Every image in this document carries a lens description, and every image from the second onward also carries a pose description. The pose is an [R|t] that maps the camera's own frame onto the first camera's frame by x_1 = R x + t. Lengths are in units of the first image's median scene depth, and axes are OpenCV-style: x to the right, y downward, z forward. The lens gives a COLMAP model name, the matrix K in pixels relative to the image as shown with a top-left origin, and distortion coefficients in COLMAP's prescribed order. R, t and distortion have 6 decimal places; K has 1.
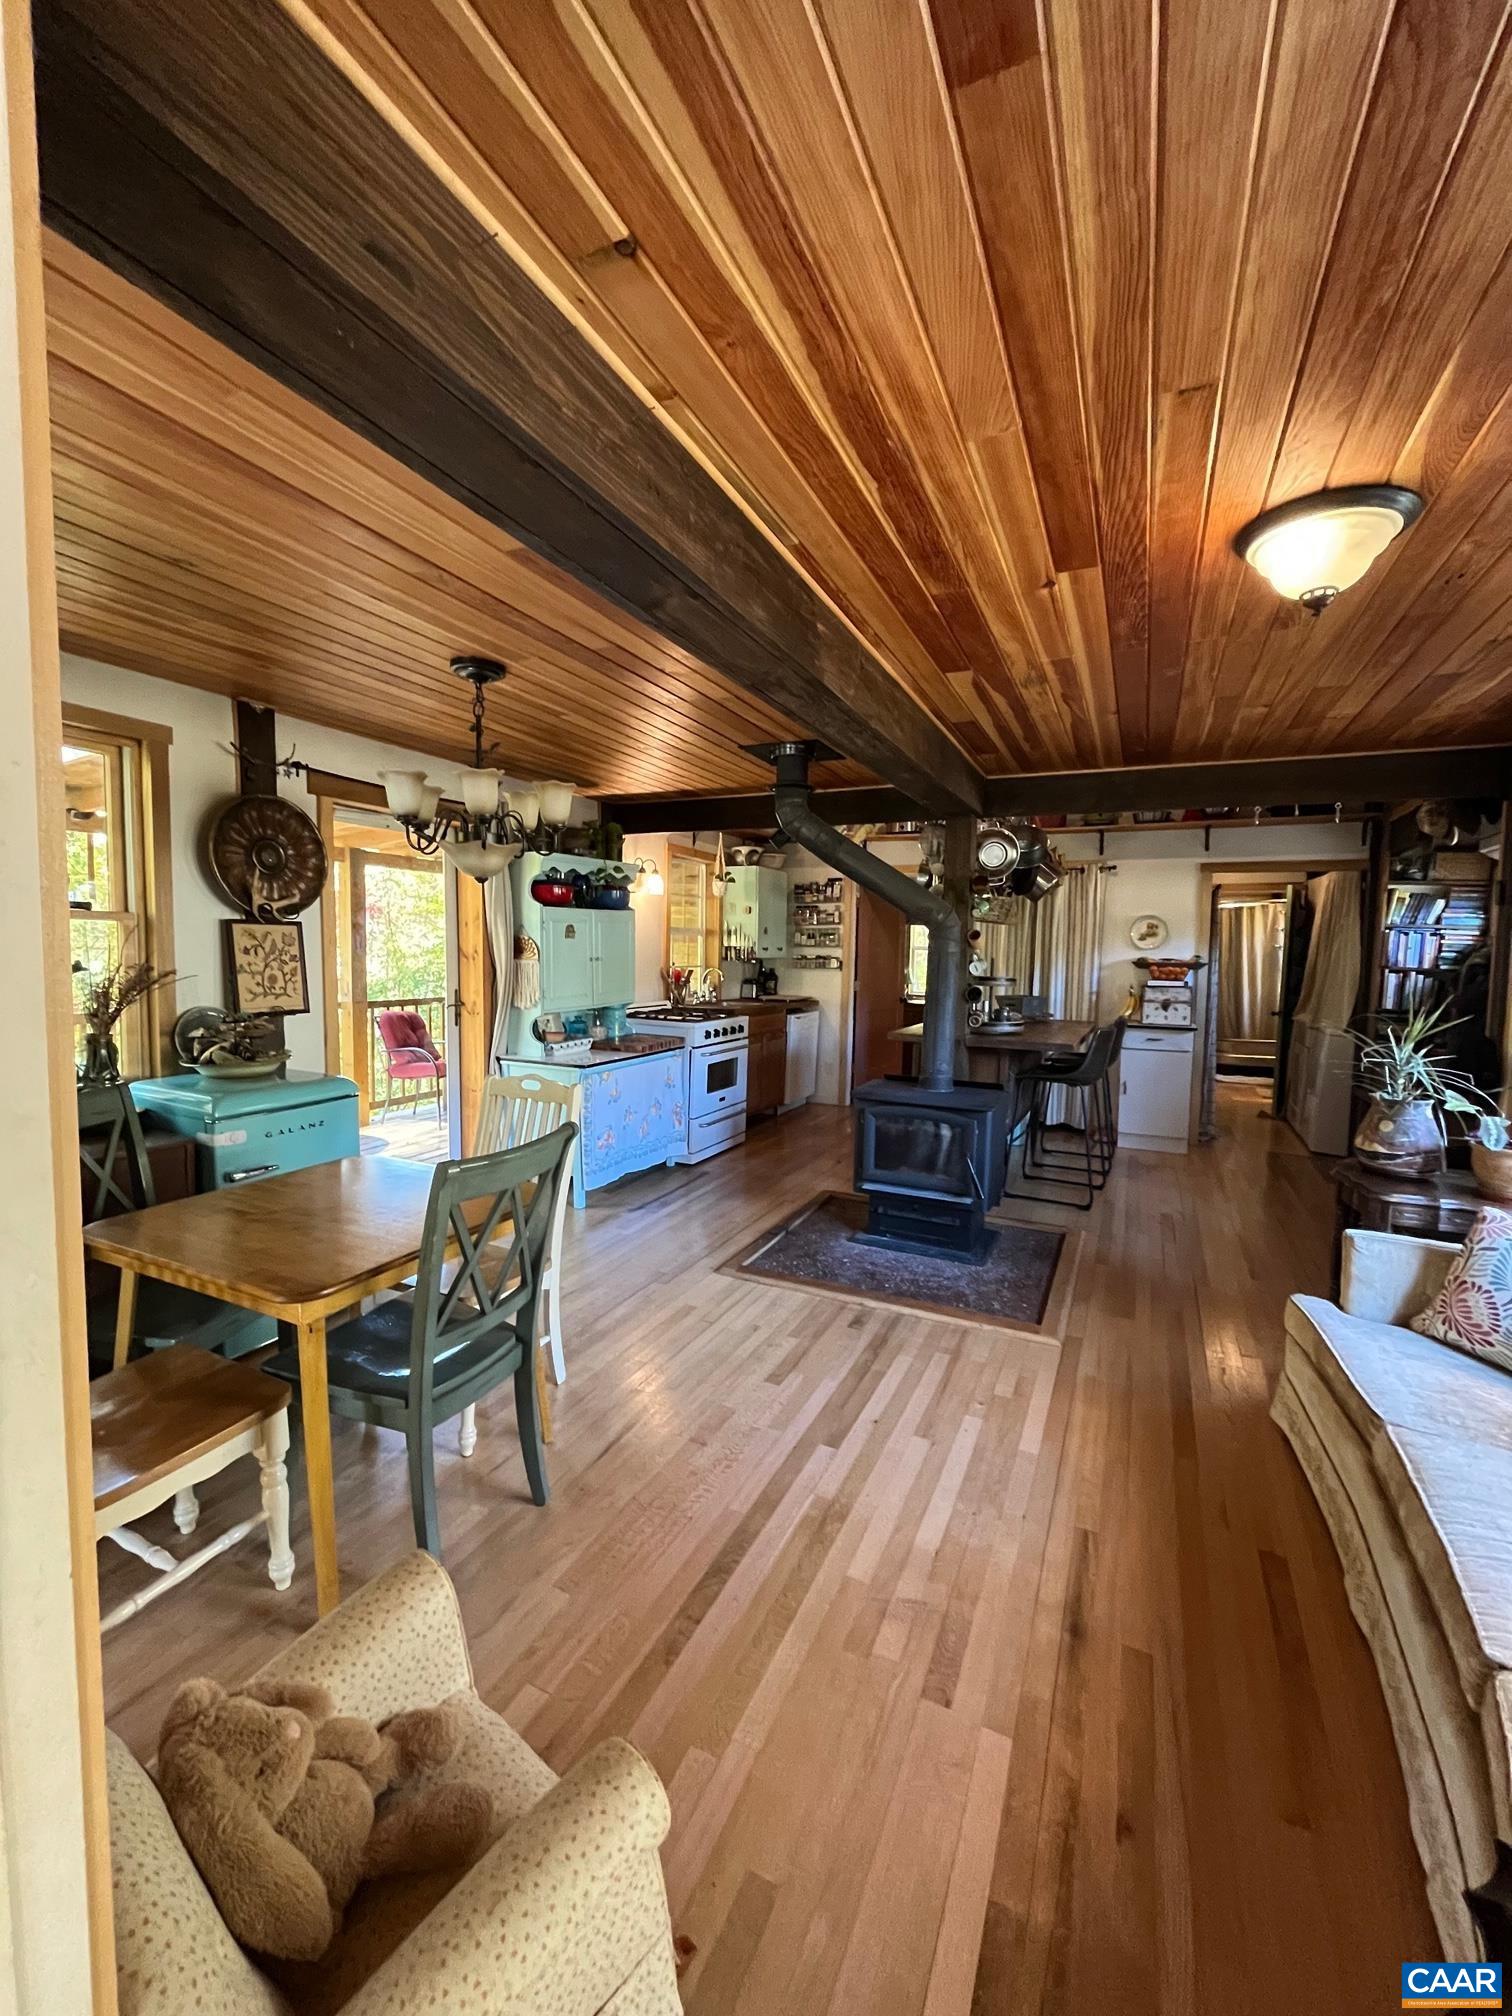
lens RADIAL K [[813.4, 0, 753.8], [0, 813.4, 1005.0], [0, 0, 1]] dist [-0.002728, -0.000273]
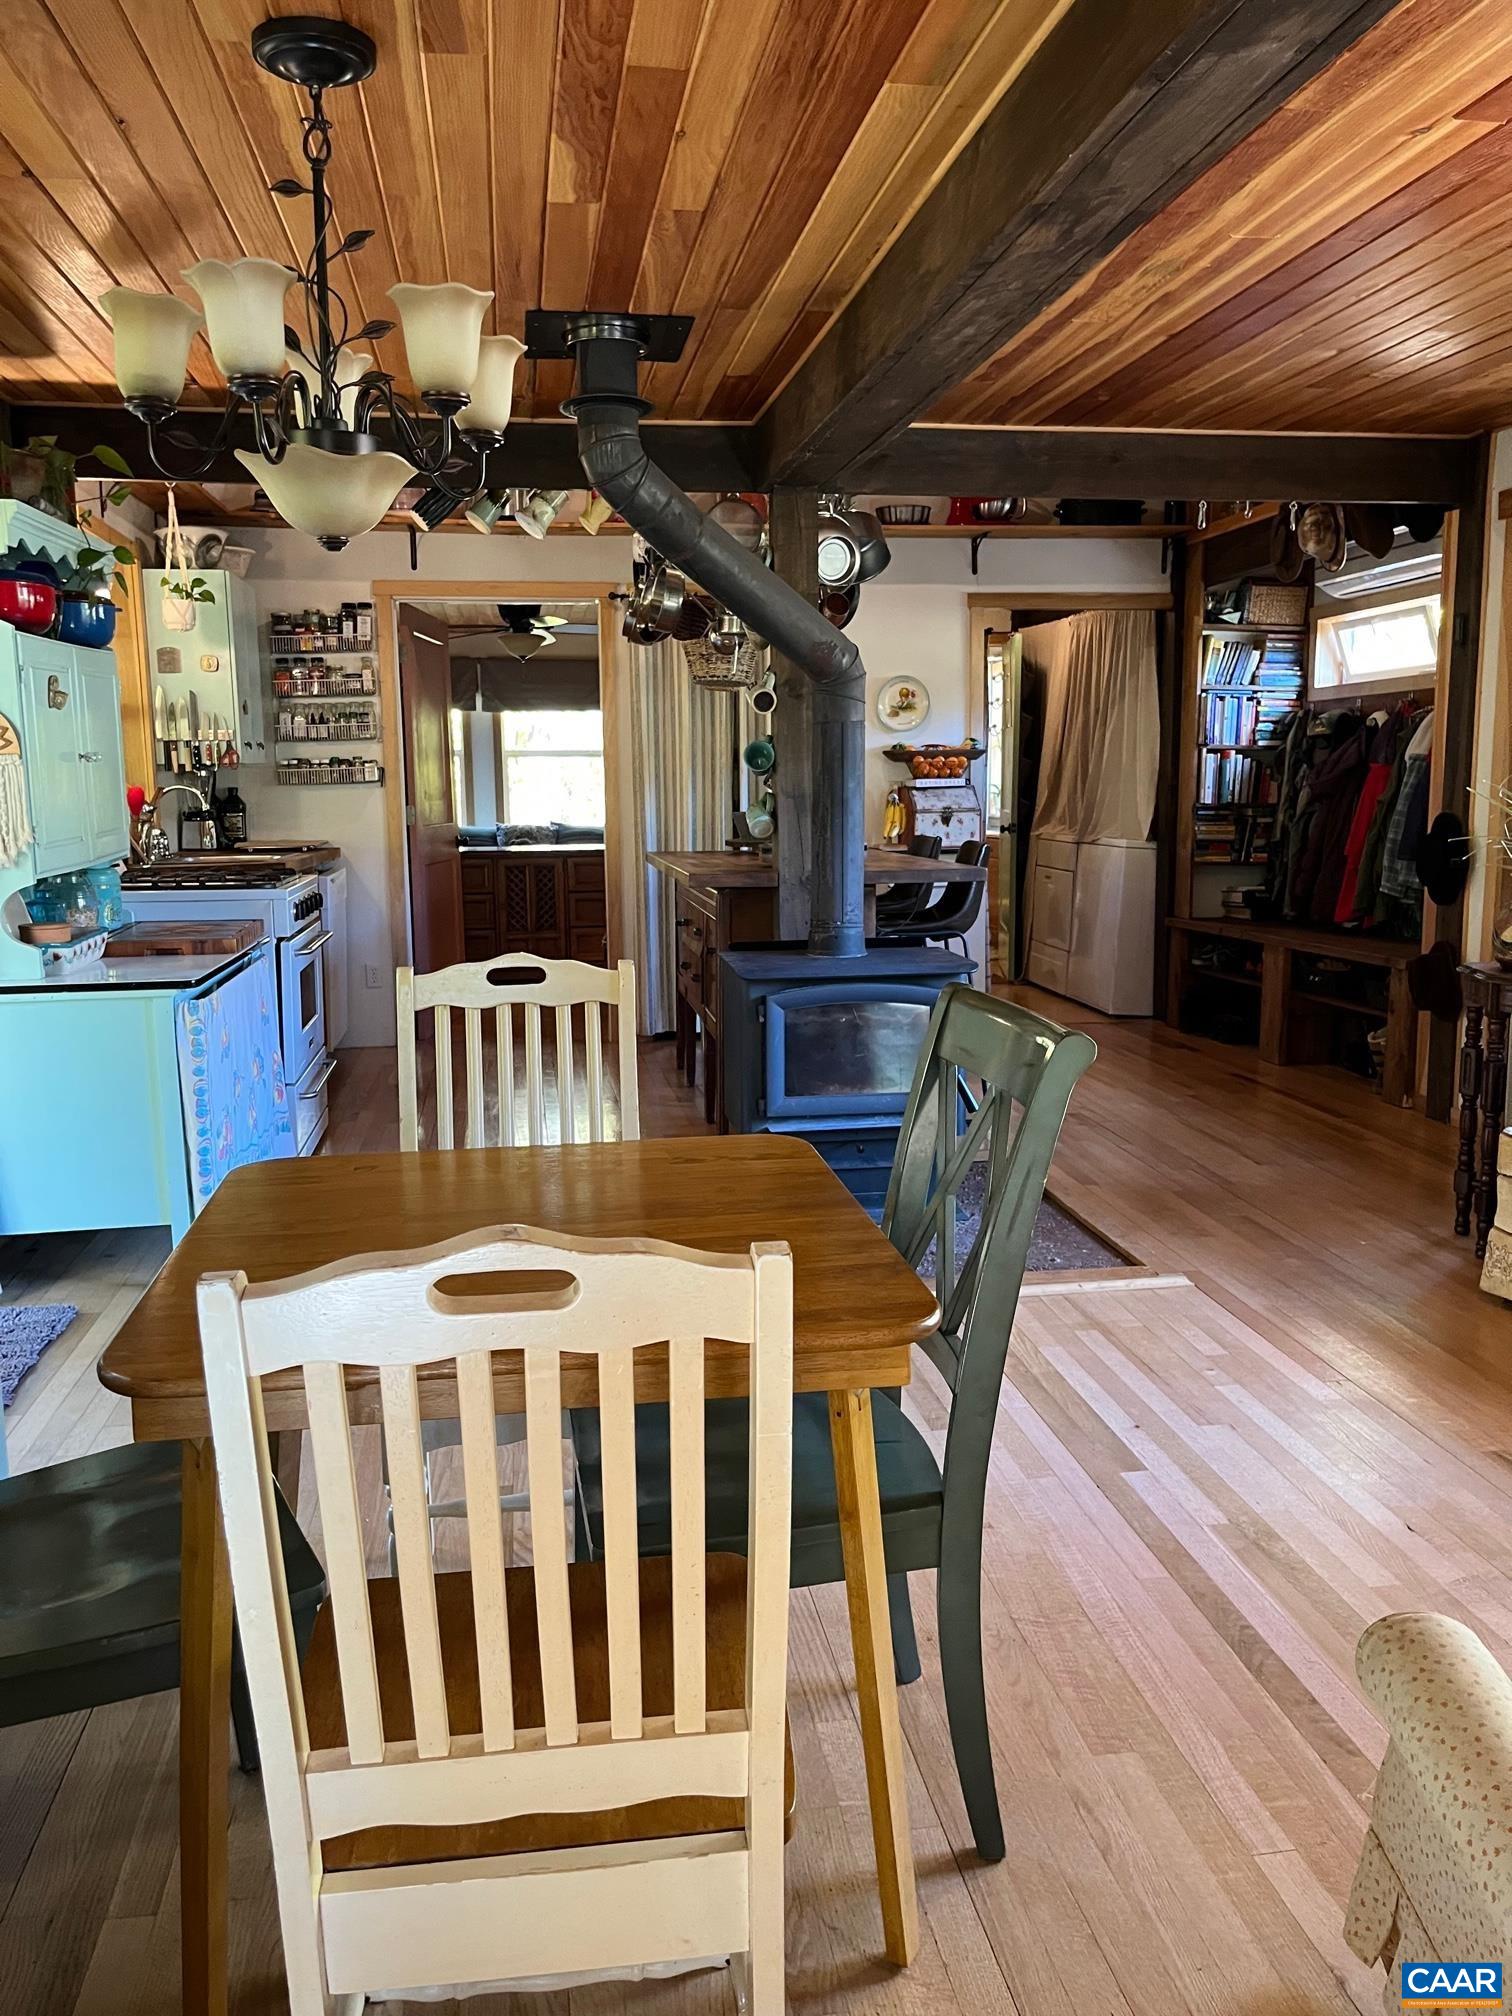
lens RADIAL K [[1526.5, 0, 741.7], [0, 1526.5, 998.8], [0, 0, 1]] dist [0.050036, -0.064195]
pose [[0.828313, -0.110966, 0.549167, -0.457799], [0.067888, 0.992846, 0.098221, 0.020656], [-0.556138, -0.044076, 0.829920, 0.108933]]
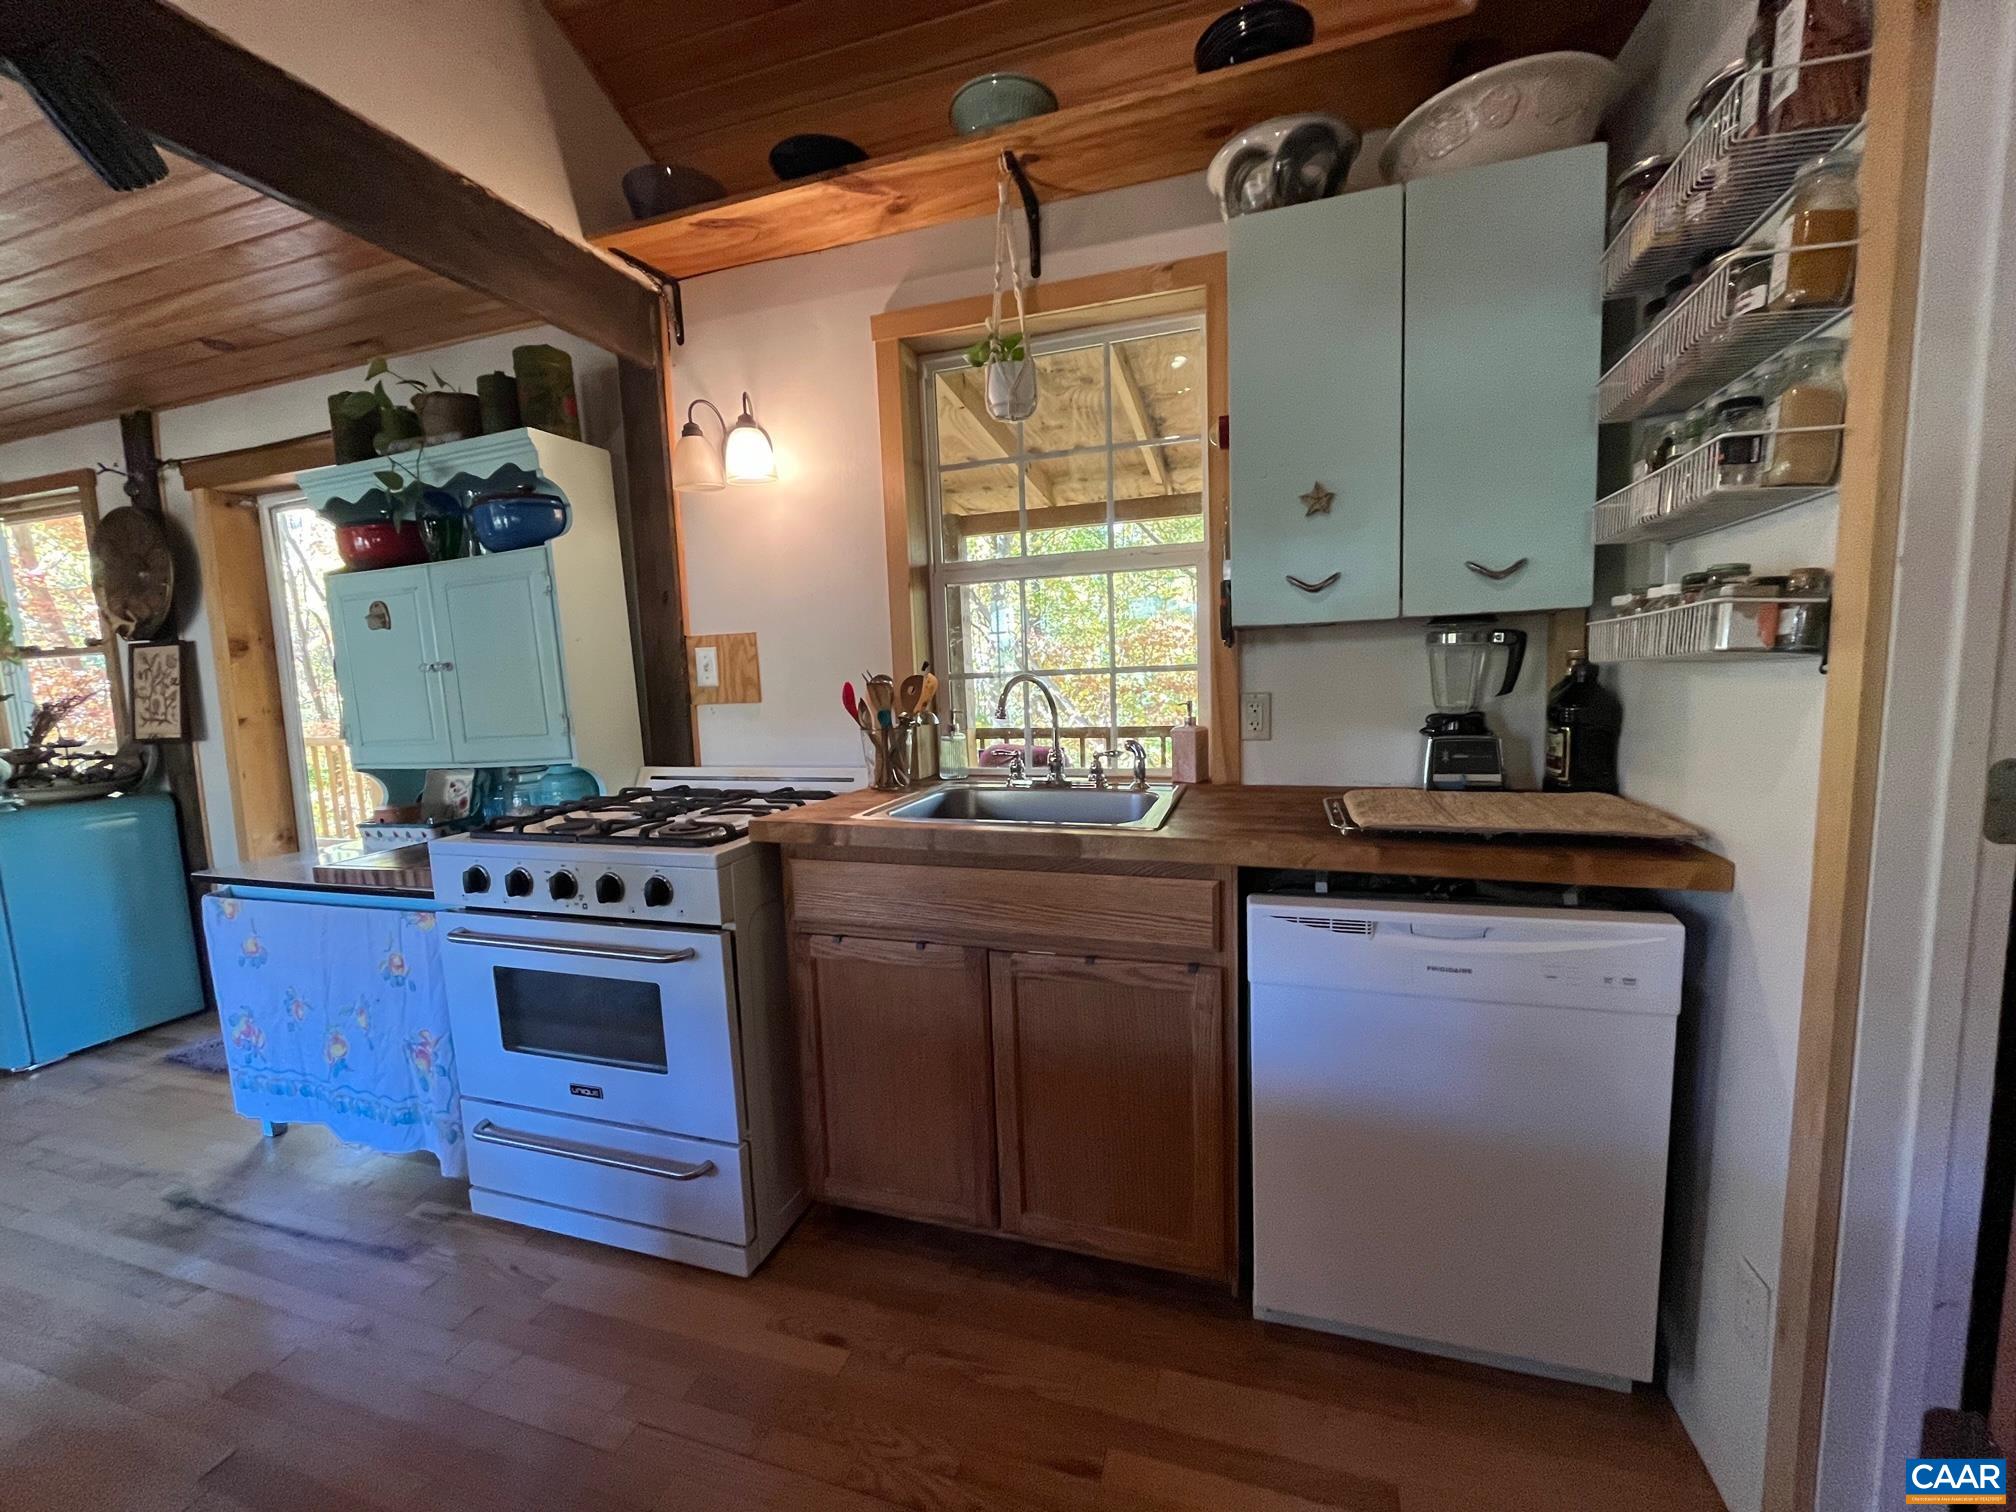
lens RADIAL K [[813.4, 0, 1006.1], [0, 813.4, 756.5], [0, 0, 1]] dist [-0.002728, -0.000273]
pose [[0.133335, 0.084921, -0.987426, 0.396575], [-0.029448, 0.996222, 0.081701, -0.064200], [0.990633, 0.018184, 0.135332, 1.540292]]
